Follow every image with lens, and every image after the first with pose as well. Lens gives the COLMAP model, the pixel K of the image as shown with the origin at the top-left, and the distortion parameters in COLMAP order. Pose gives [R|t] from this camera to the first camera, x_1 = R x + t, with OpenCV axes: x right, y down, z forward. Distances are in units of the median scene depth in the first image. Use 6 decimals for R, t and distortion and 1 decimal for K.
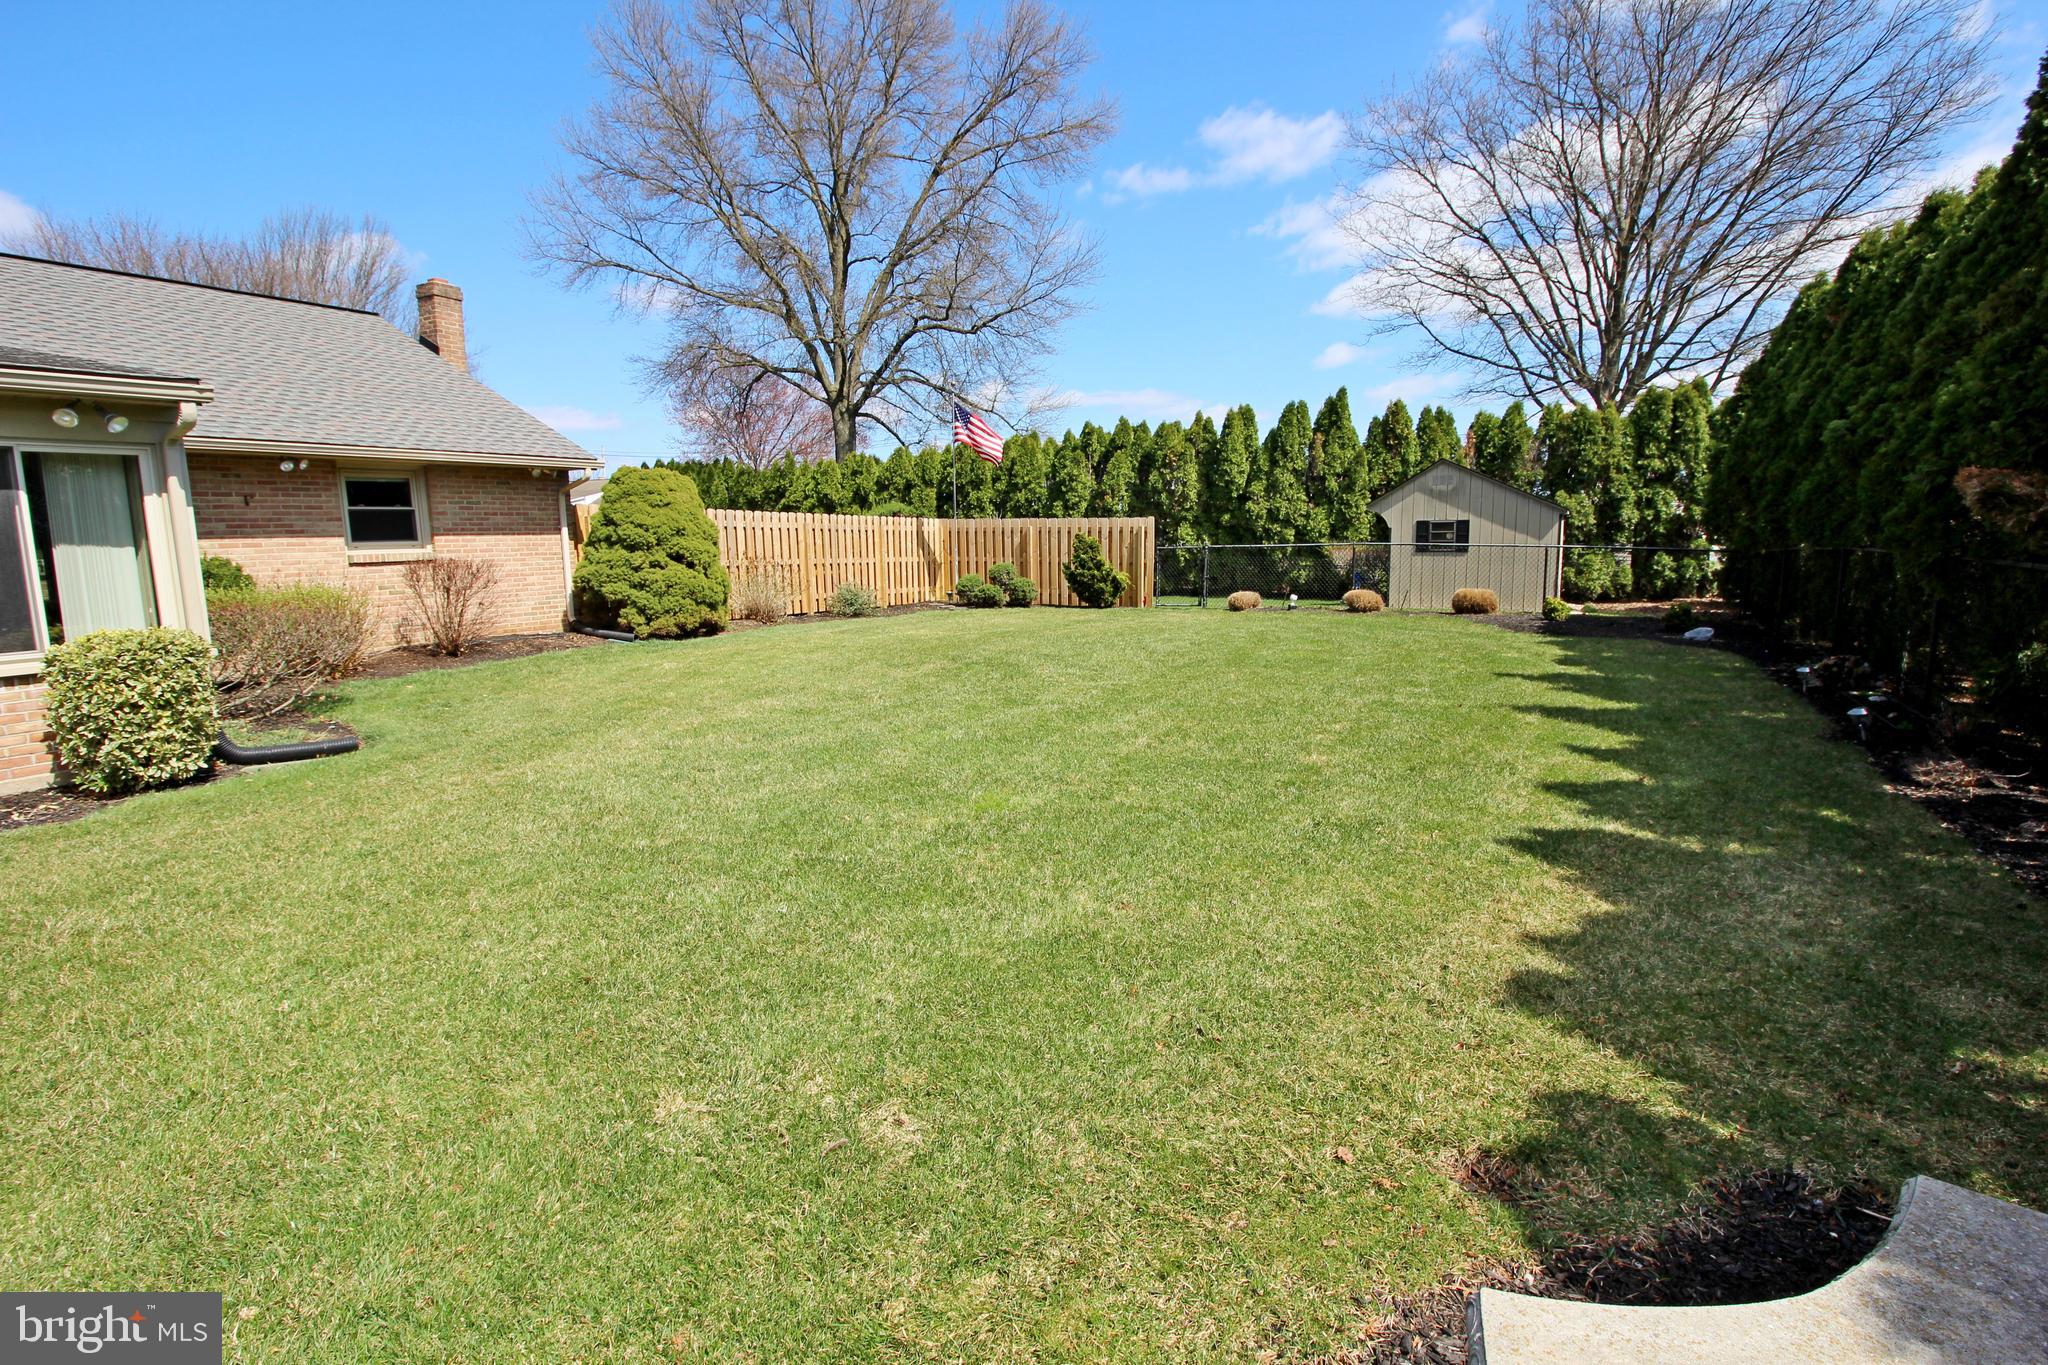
lens RADIAL K [[994.9, 0, 1025.6], [0, 994.9, 675.7], [0, 0, 1]] dist [-0.006580, -0.004448]
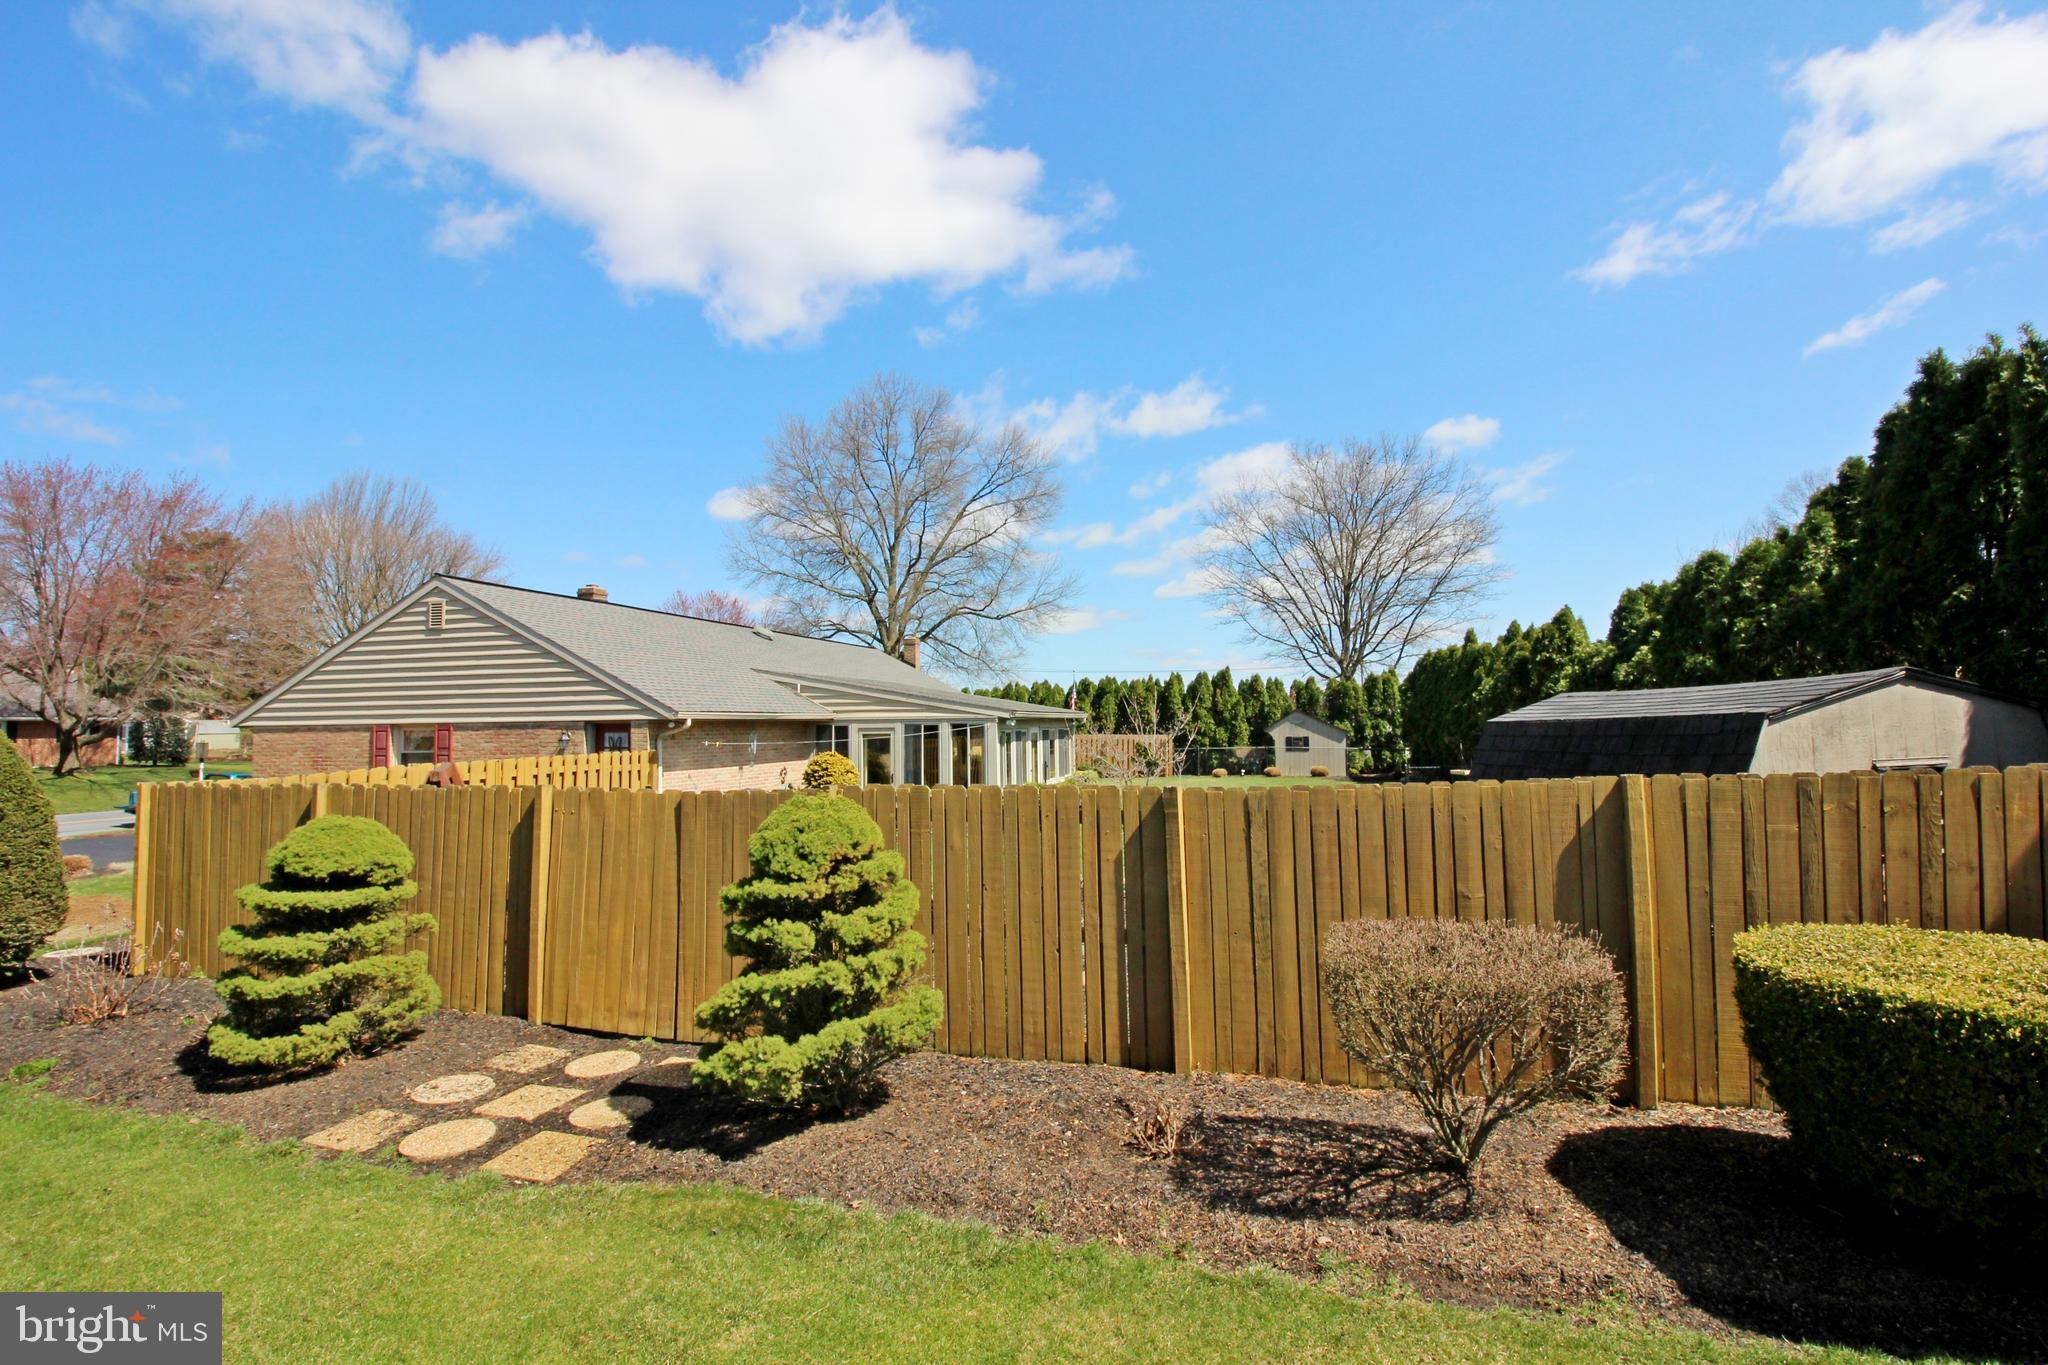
lens RADIAL K [[923.3, 0, 1029.5], [0, 923.3, 678.6], [0, 0, 1]] dist [-0.013956, 0.000199]
pose [[0.977335, 0.014764, 0.211183, -0.482446], [0.027214, 0.980526, -0.194495, 0.081795], [-0.209942, 0.195833, 0.957901, -0.704387]]
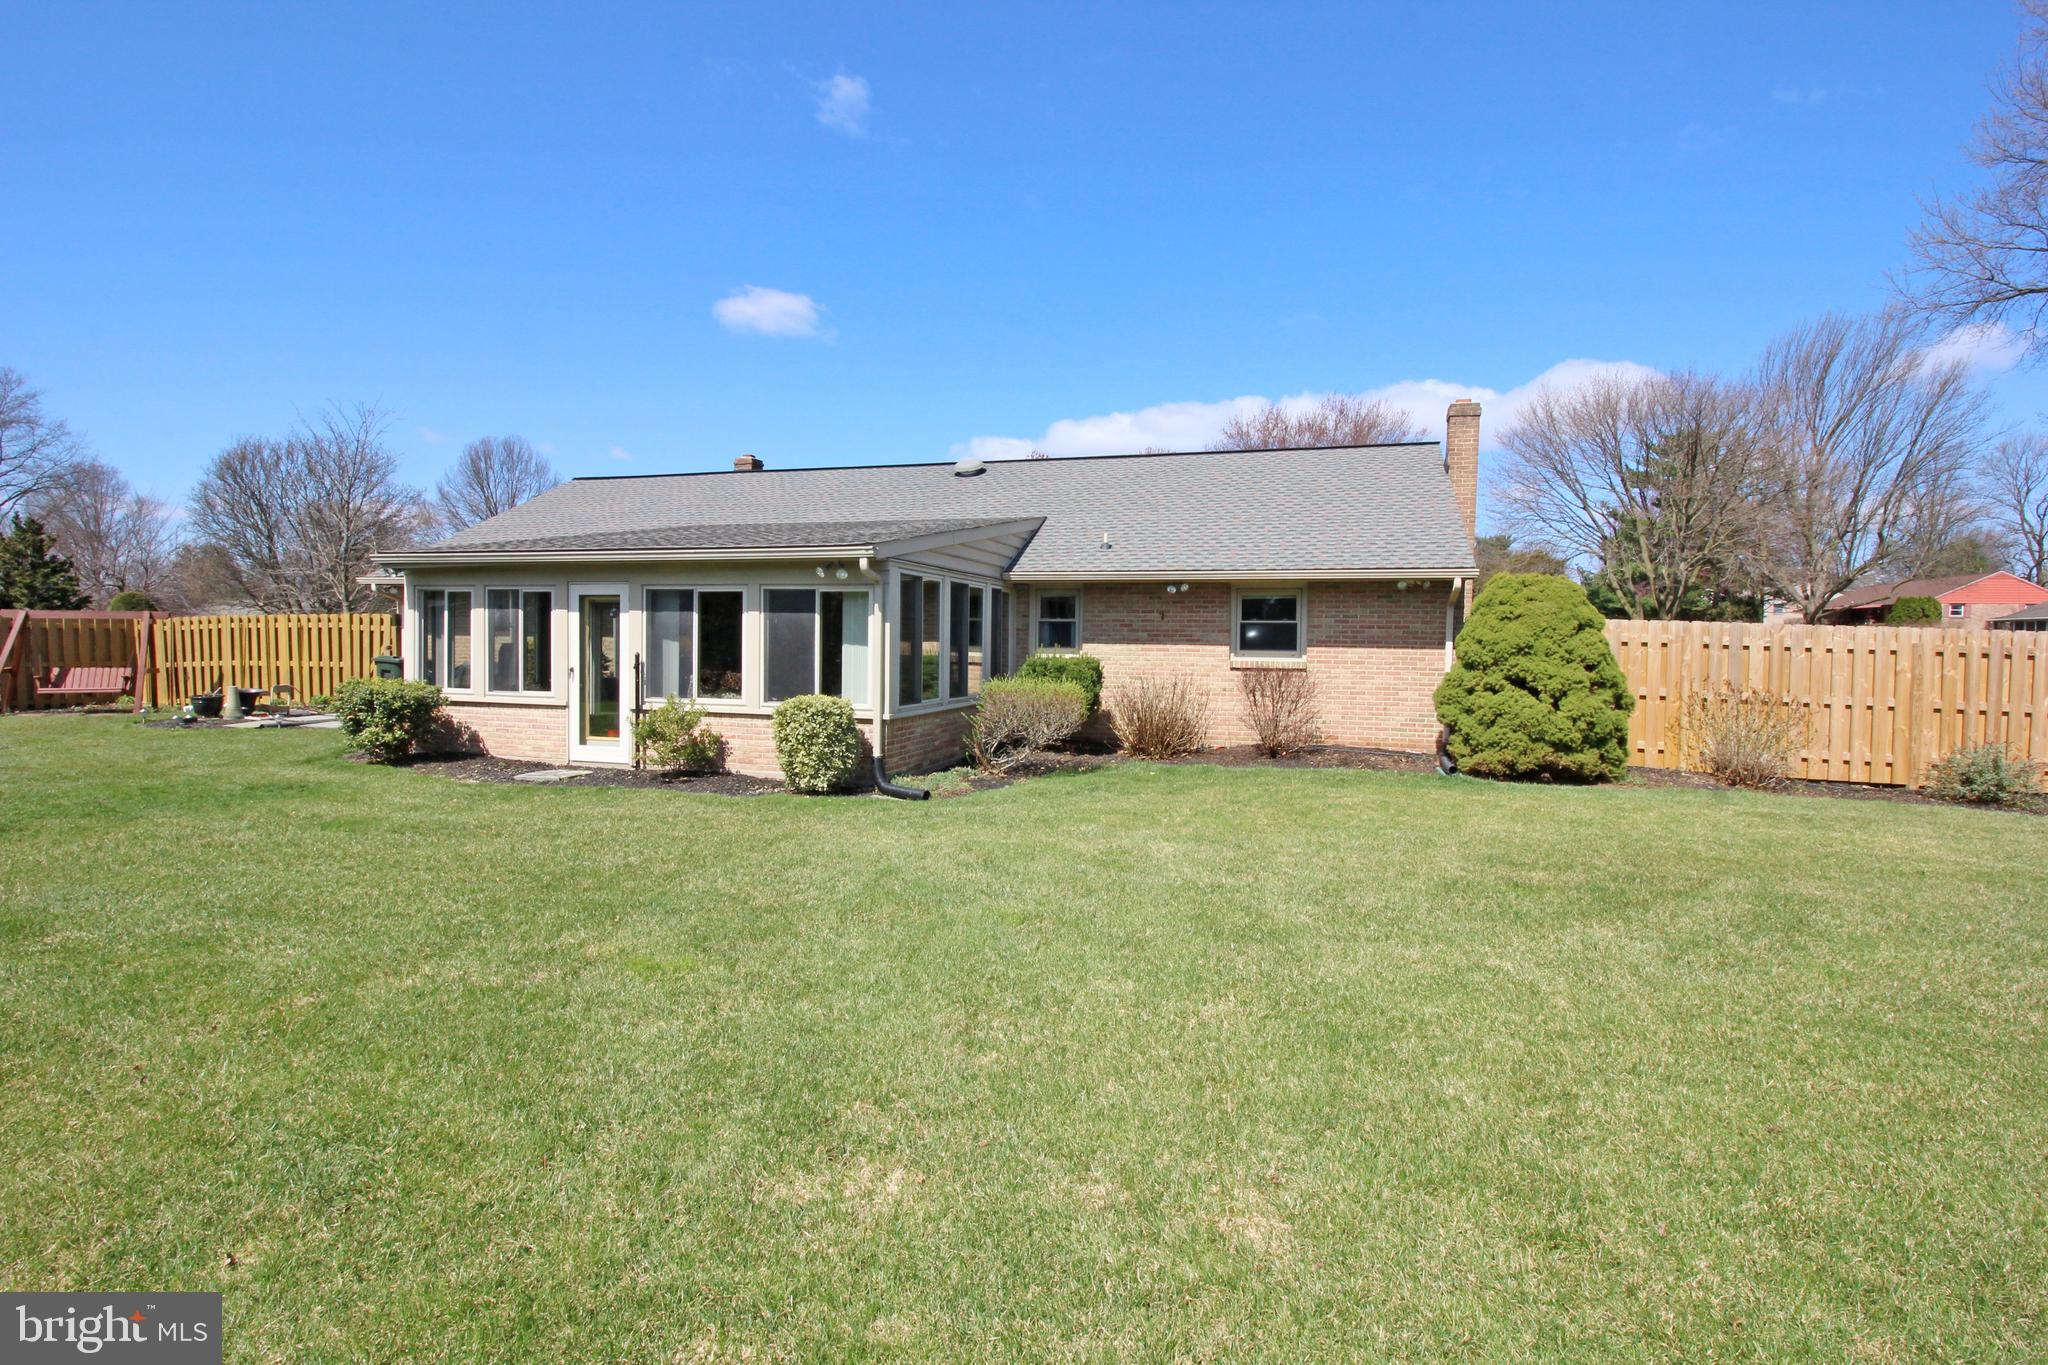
lens RADIAL K [[994.9, 0, 1031.9], [0, 994.9, 684.8], [0, 0, 1]] dist [-0.006580, -0.004448]
pose [[0.205885, 0.061431, -0.976646, 0.370948], [-0.158486, 0.986945, 0.028669, -0.077526], [0.965657, 0.148882, 0.212933, 0.448836]]
